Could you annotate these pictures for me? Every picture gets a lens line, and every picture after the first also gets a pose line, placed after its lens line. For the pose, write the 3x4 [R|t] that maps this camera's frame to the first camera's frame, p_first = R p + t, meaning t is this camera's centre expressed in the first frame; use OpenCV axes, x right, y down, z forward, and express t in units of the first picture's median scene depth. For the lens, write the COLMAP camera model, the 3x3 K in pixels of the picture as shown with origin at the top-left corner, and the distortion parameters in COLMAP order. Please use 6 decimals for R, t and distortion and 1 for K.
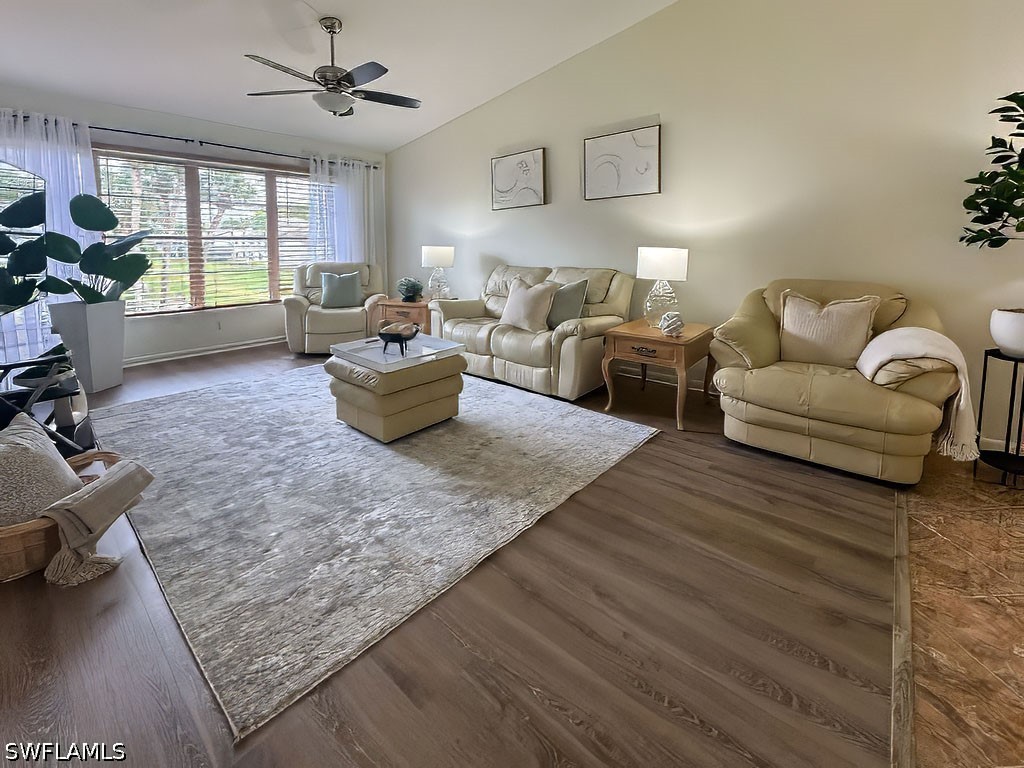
lens RADIAL K [[419.3, 0, 511.2], [0, 419.3, 375.5], [0, 0, 1]] dist [-0.002953, -0.000390]
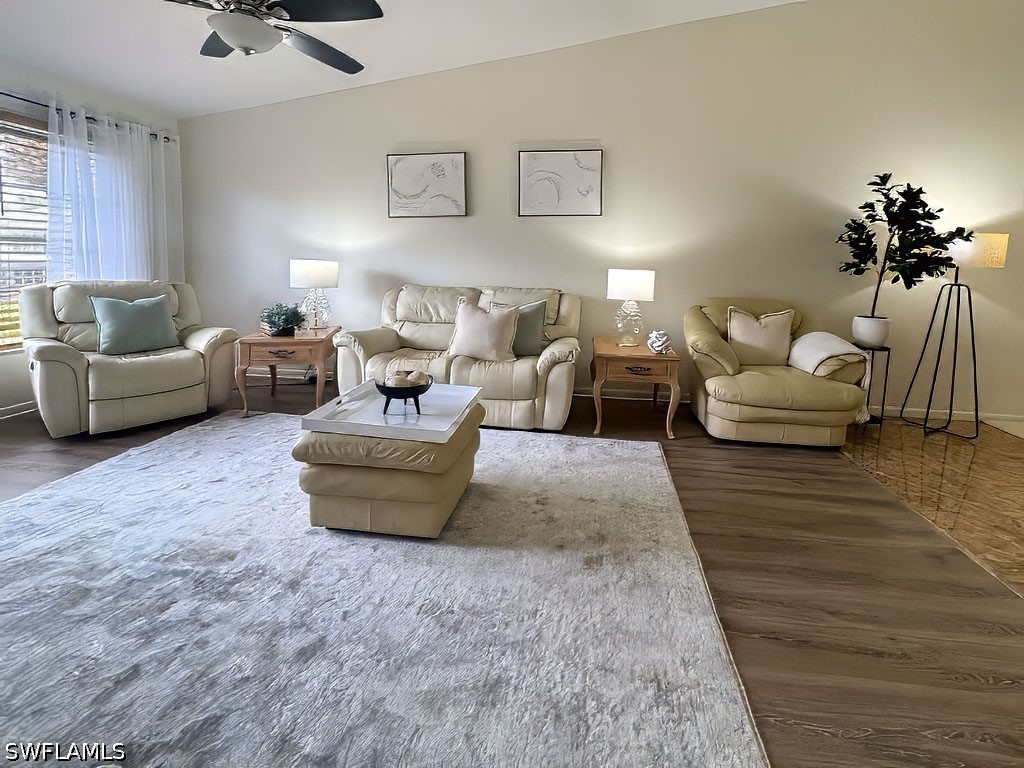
lens RADIAL K [[433.6, 0, 512.0], [0, 433.6, 384.0], [0, 0, 1]] dist [-0.002449, -0.000345]
pose [[0.834148, -0.130242, 0.535943, -0.471673], [0.138469, 0.990049, 0.025082, -0.086459], [-0.533876, 0.053290, 0.843882, 0.247501]]
